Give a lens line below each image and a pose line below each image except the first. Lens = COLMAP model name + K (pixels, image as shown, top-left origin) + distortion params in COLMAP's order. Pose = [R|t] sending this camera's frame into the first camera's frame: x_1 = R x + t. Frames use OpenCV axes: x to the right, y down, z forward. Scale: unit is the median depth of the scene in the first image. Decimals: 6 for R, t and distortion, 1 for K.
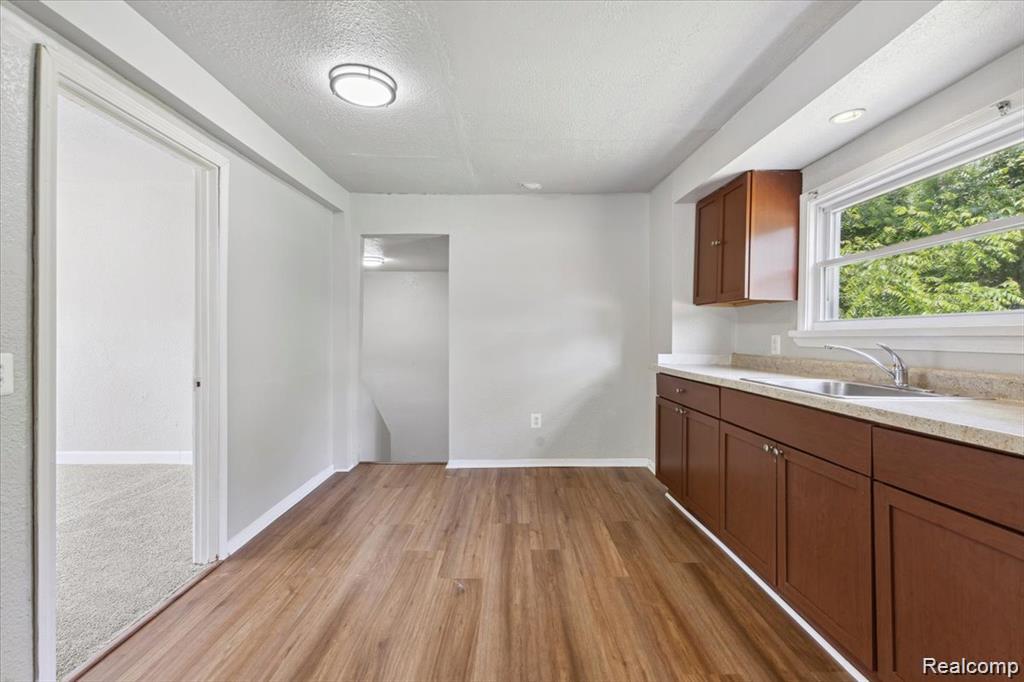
lens RADIAL K [[437.2, 0, 512.6], [0, 437.2, 337.9], [0, 0, 1]] dist [0.002652, -0.000122]
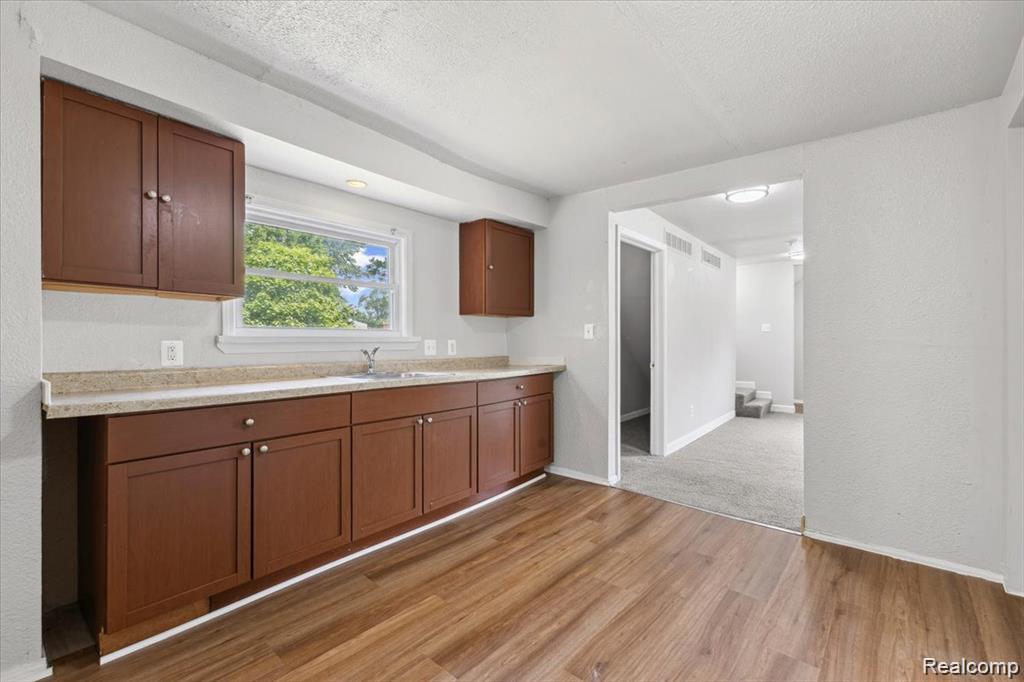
lens RADIAL K [[437.2, 0, 512.8], [0, 437.2, 343.3], [0, 0, 1]] dist [0.002652, -0.000122]
pose [[-0.750075, -0.003444, 0.661343, -0.528555], [0.001524, 0.999975, 0.006936, -0.008792], [-0.661350, 0.006211, -0.750051, 1.723798]]
